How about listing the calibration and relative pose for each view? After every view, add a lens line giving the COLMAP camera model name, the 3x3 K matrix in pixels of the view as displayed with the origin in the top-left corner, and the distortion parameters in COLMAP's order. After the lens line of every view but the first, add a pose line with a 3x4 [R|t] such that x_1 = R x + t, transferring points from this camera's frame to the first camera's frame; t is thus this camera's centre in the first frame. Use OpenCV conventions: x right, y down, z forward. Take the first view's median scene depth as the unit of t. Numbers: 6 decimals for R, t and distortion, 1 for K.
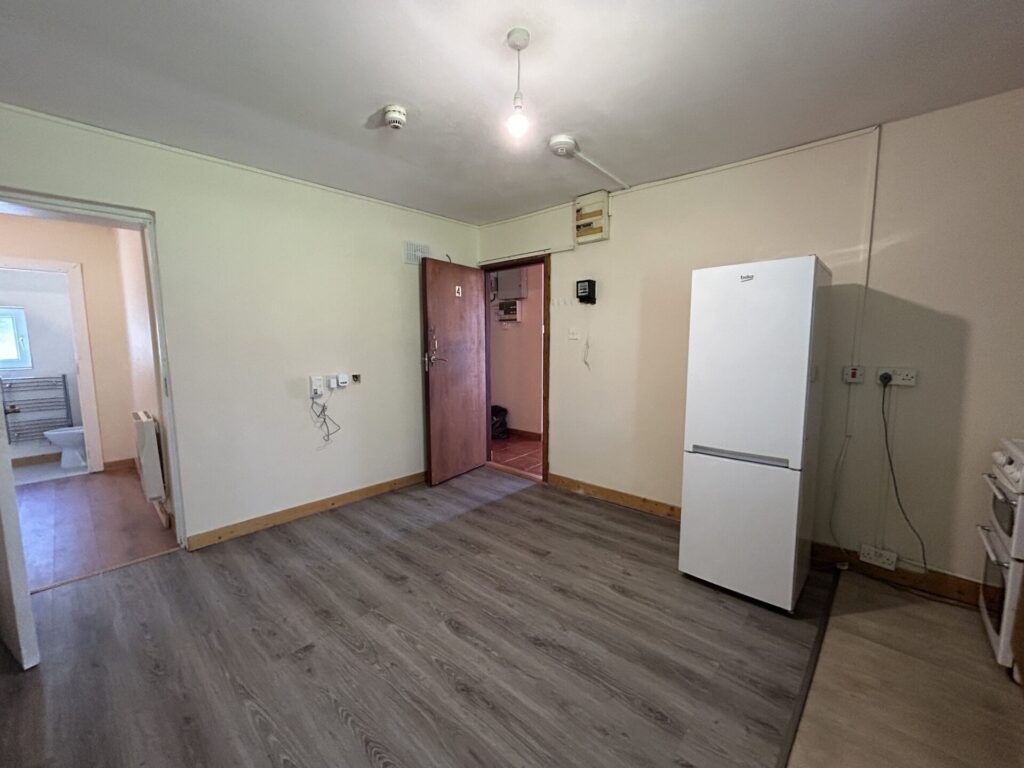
lens RADIAL K [[415.1, 0, 510.4], [0, 415.1, 389.8], [0, 0, 1]] dist [-0.001088, 0.000900]
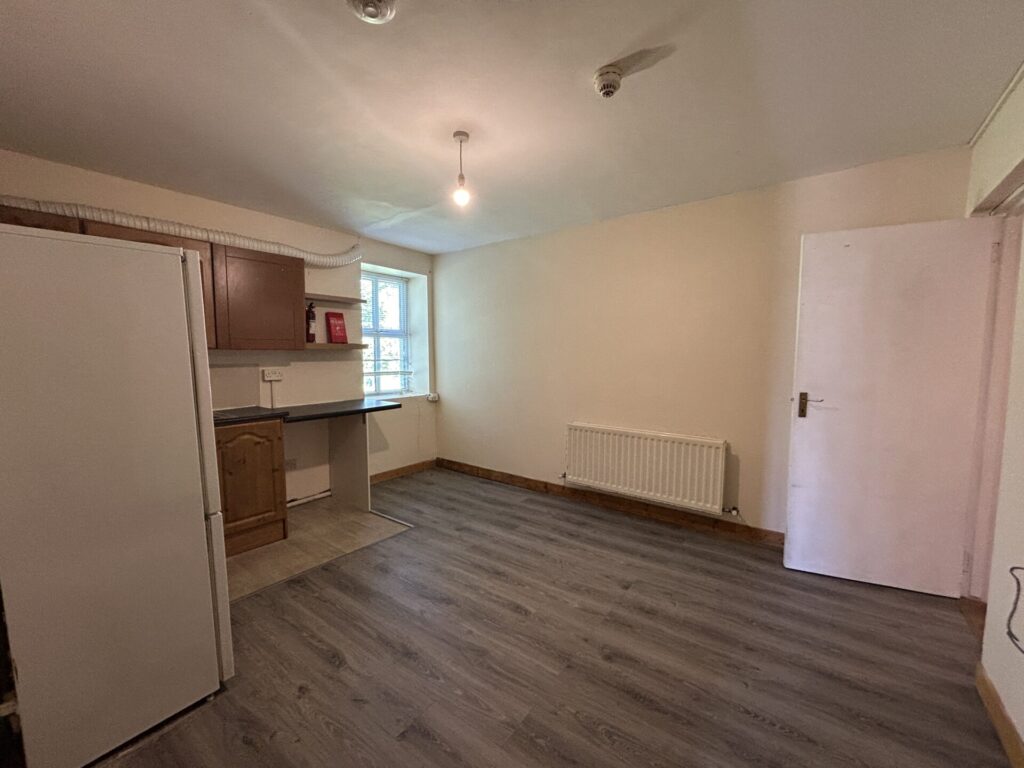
lens RADIAL K [[415.1, 0, 512.5], [0, 415.1, 383.7], [0, 0, 1]] dist [-0.001088, 0.000900]
pose [[-0.994397, 0.008375, -0.105373, -0.000134], [-0.012510, 0.980525, 0.195994, -0.224232], [0.104963, 0.196214, -0.974927, 1.811889]]
